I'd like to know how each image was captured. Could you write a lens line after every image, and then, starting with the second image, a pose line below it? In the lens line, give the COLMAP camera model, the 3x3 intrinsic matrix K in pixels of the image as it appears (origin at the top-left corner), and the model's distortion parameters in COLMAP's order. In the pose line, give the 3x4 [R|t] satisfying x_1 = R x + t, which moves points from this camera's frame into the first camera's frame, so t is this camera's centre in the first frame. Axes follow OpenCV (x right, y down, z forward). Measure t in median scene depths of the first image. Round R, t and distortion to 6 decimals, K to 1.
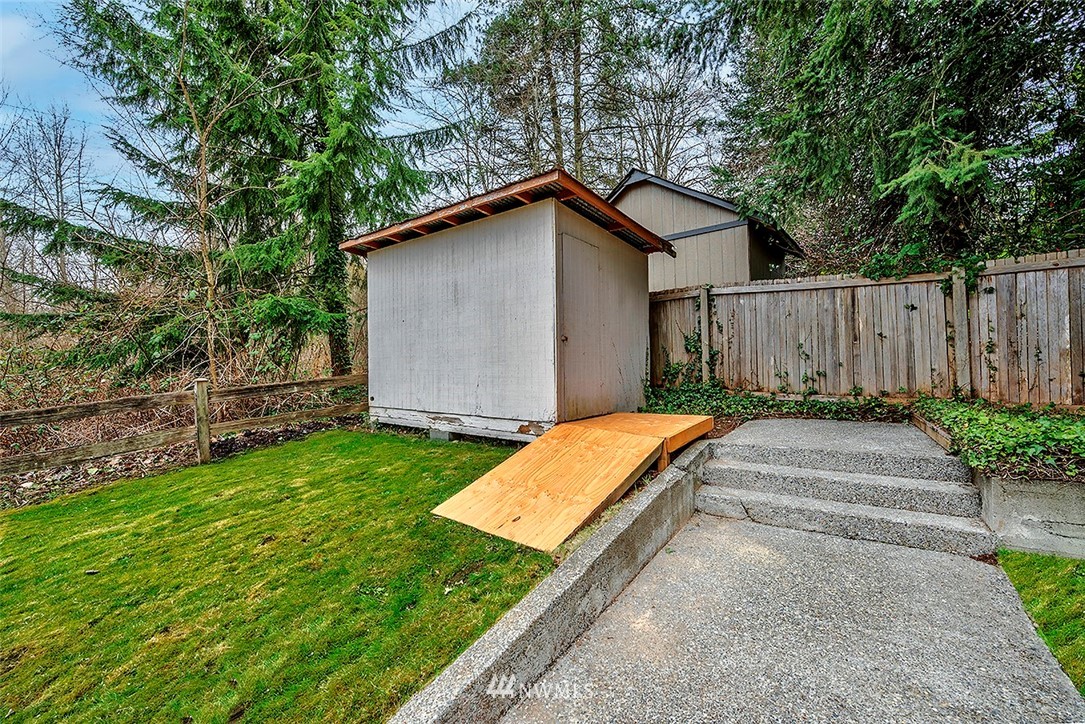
lens RADIAL K [[426.1, 0, 542.5], [0, 426.1, 362.0], [0, 0, 1]] dist [0.000796, -0.000008]
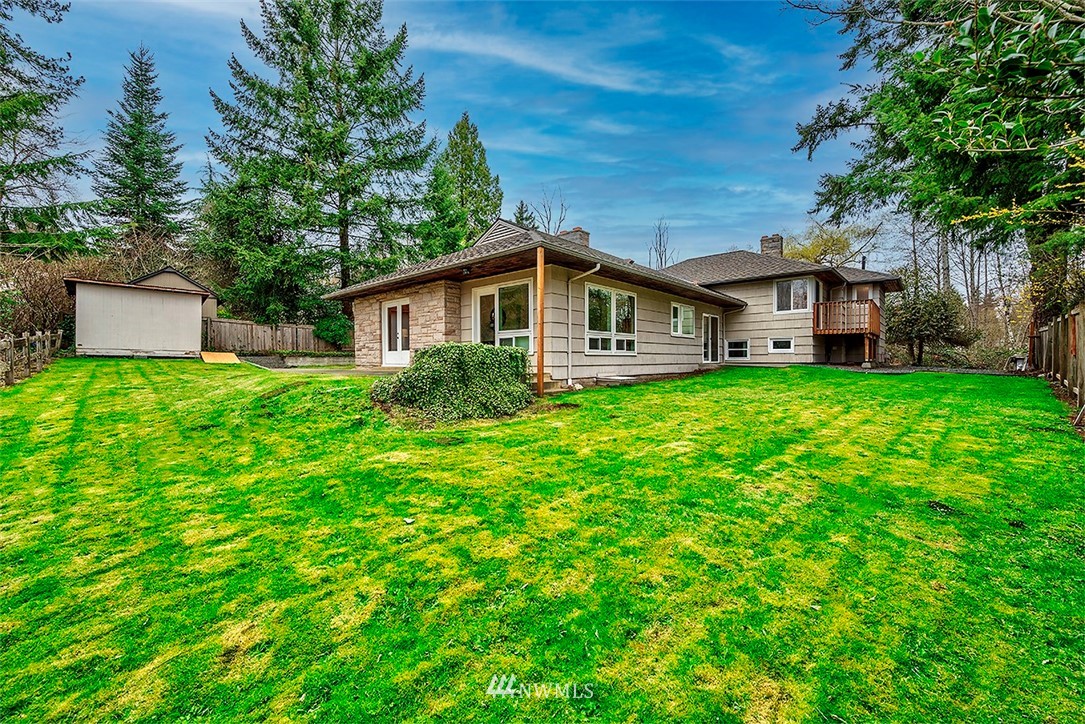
lens RADIAL K [[426.1, 0, 542.5], [0, 426.1, 362.0], [0, 0, 1]] dist [0.000796, -0.000008]
pose [[0.117169, 0.032097, 0.992593, -2.846737], [-0.008301, 0.999474, -0.031339, 0.271869], [-0.993077, -0.004568, 0.117374, -2.132583]]
